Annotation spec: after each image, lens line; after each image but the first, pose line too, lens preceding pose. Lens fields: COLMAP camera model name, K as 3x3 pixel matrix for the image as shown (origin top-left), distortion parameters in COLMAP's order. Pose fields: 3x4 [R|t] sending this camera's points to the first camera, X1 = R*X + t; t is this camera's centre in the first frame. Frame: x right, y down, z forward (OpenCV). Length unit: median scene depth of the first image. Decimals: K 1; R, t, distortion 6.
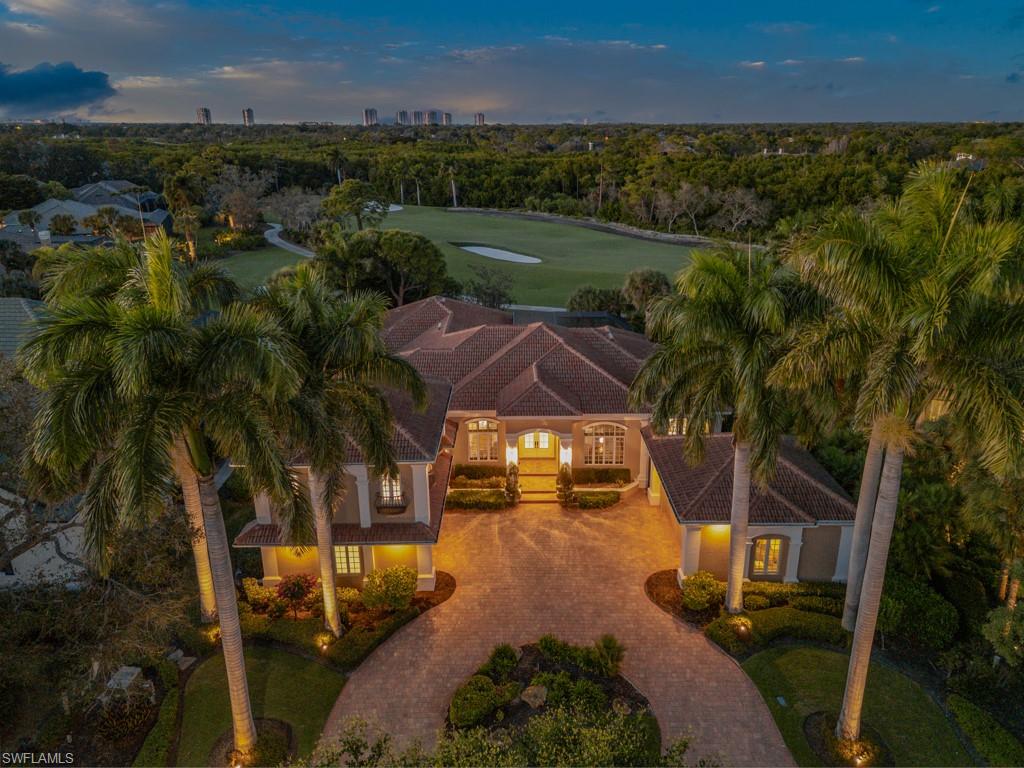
lens RADIAL K [[757.7, 0, 512.0], [0, 757.7, 384.0], [0, 0, 1]] dist [0.023441, -0.004276]
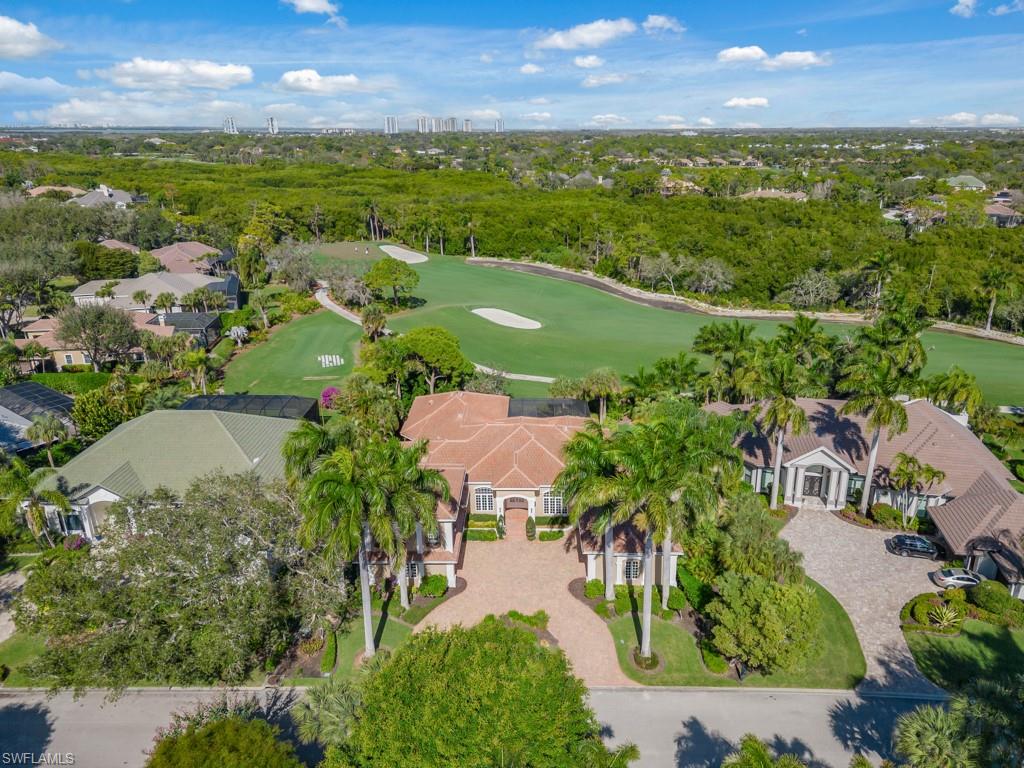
lens RADIAL K [[757.7, 0, 512.0], [0, 757.7, 384.0], [0, 0, 1]] dist [0.023441, -0.004276]
pose [[0.999689, 0.005875, -0.024221, 0.066589], [-0.005937, 0.999979, -0.002483, -0.188098], [0.024206, 0.002626, 0.999704, -0.727327]]
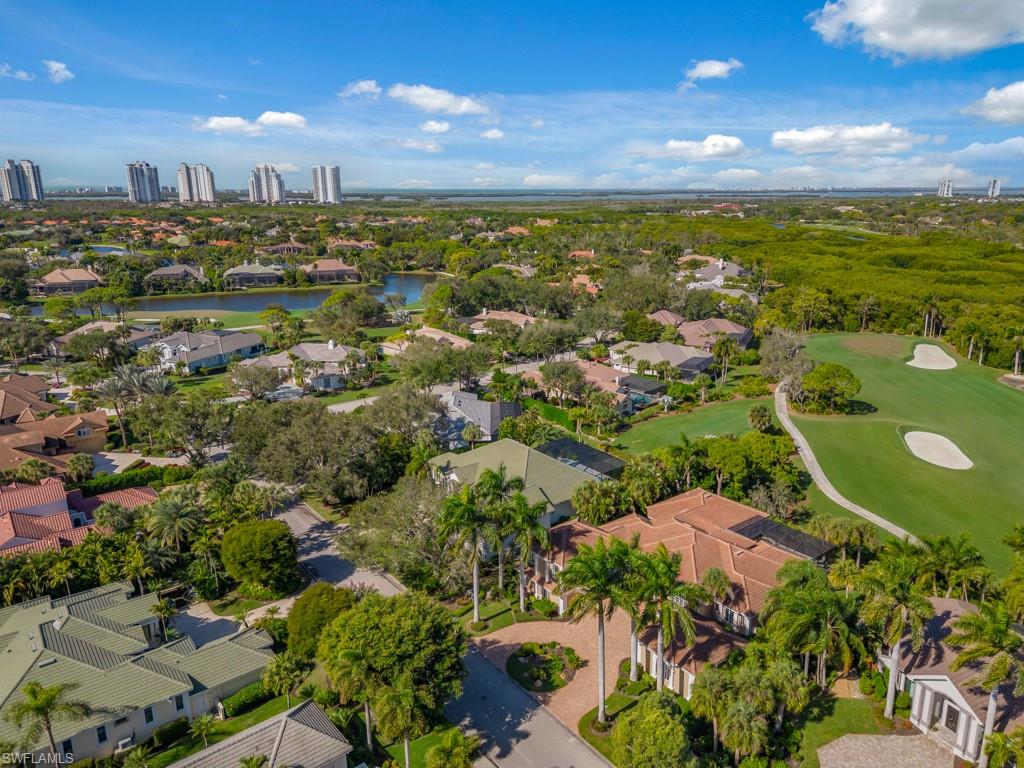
lens RADIAL K [[757.7, 0, 512.0], [0, 757.7, 384.0], [0, 0, 1]] dist [0.023441, -0.004276]
pose [[0.577517, 0.208764, -0.789235, 1.437413], [-0.251238, 0.965282, 0.071489, -0.544771], [0.776758, 0.157000, 0.609916, -0.713360]]
